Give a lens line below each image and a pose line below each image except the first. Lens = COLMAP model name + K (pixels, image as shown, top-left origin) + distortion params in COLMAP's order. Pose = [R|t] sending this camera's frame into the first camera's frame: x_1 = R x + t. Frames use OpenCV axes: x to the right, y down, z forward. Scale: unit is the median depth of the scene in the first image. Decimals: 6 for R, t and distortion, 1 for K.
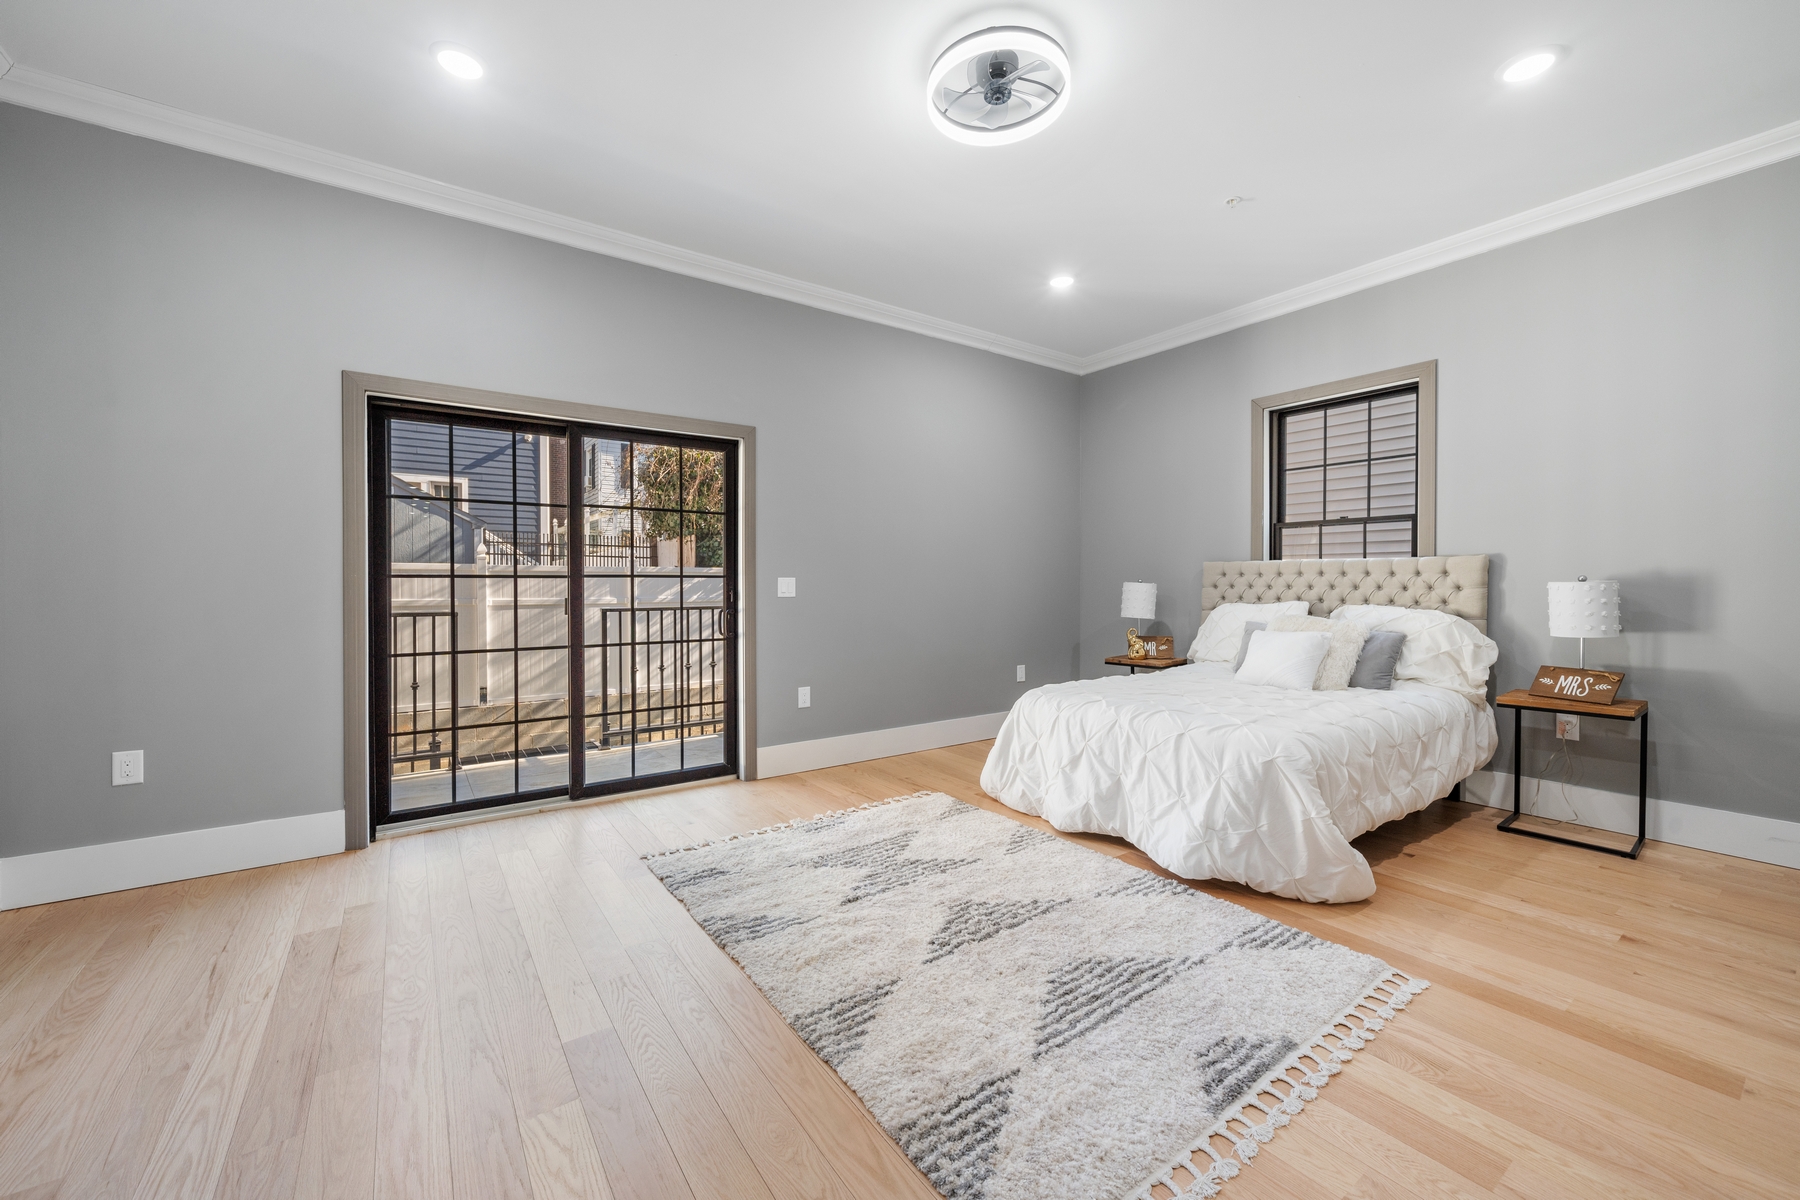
lens RADIAL K [[713.3, 0, 905.2], [0, 713.3, 596.2], [0, 0, 1]] dist [-0.003113, 0.000634]
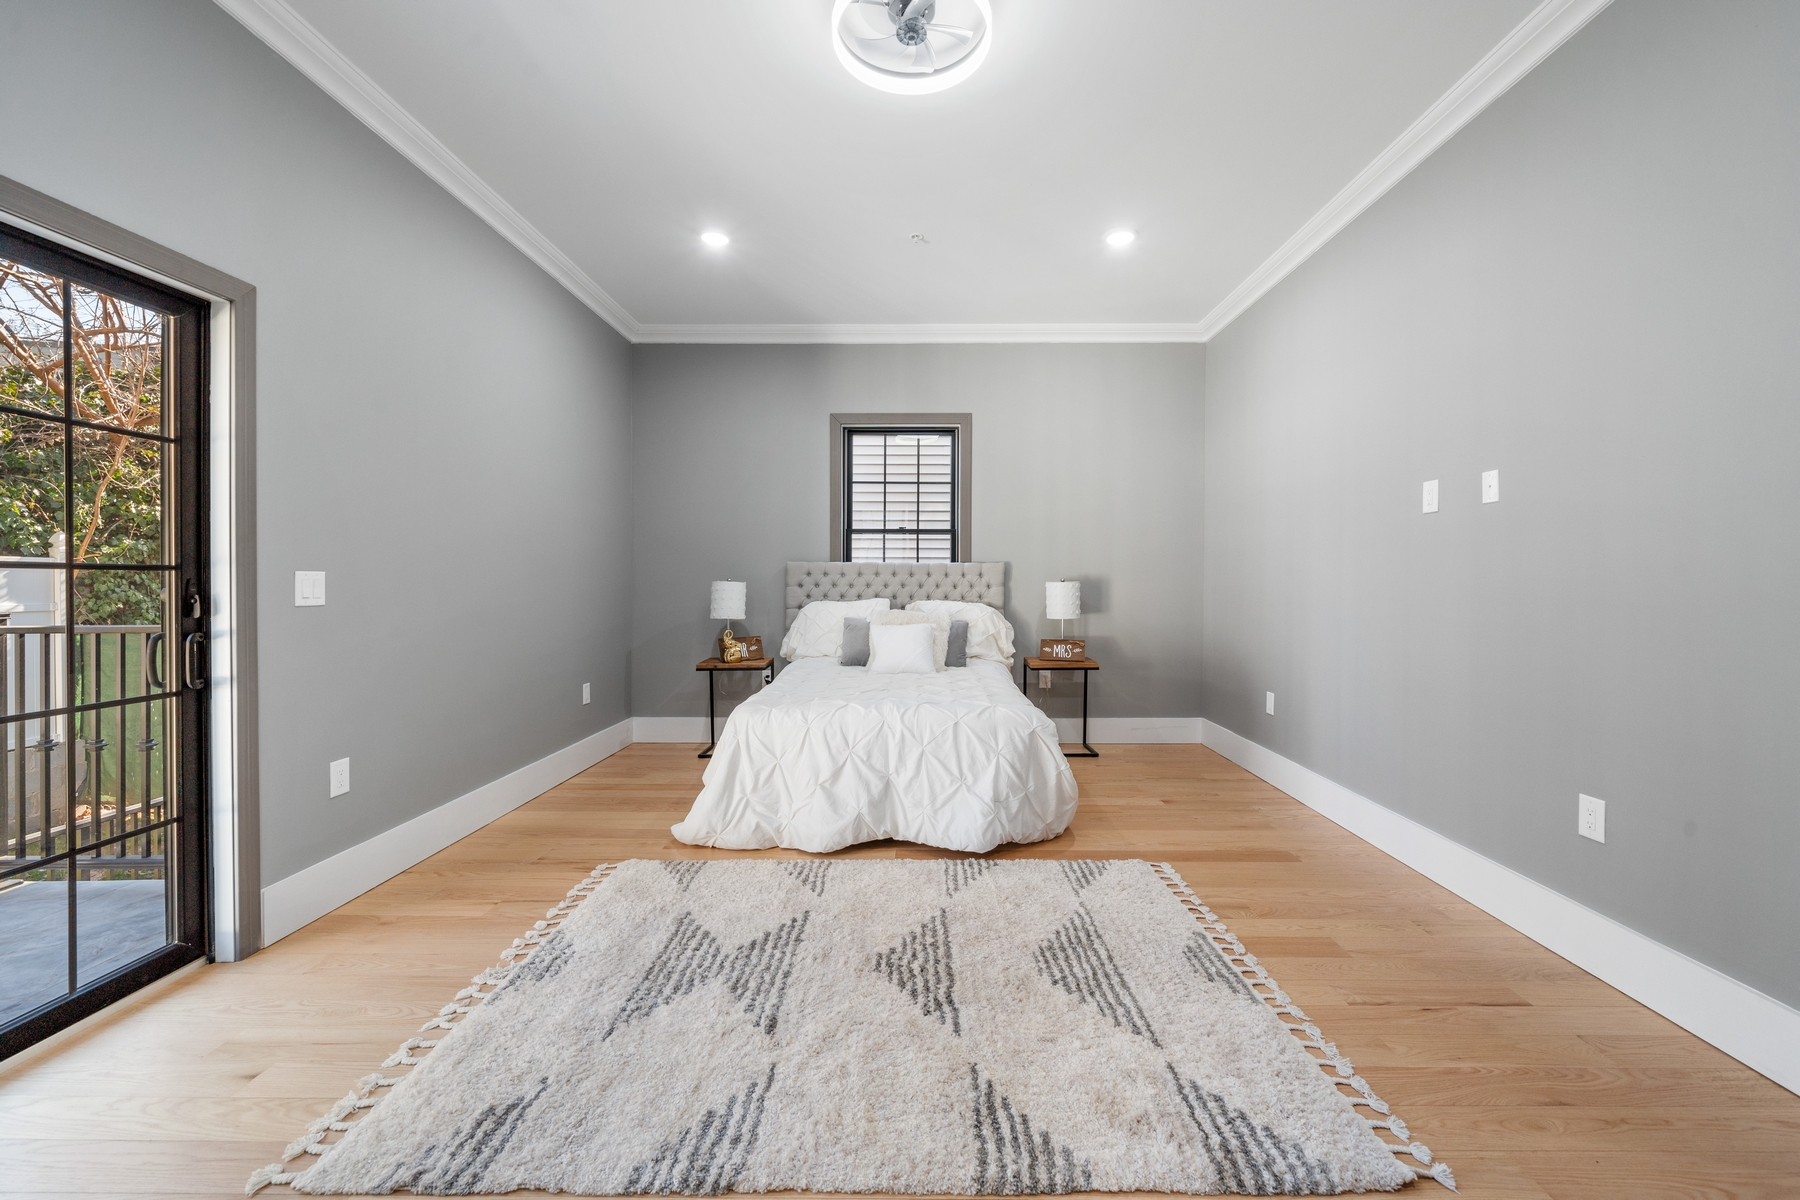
lens RADIAL K [[713.3, 0, 930.5], [0, 713.3, 592.0], [0, 0, 1]] dist [-0.003113, 0.000634]
pose [[0.575112, -0.009325, 0.818021, -0.443964], [0.013125, 0.999912, 0.002171, -0.005486], [-0.817969, 0.009488, 0.575184, 0.356480]]
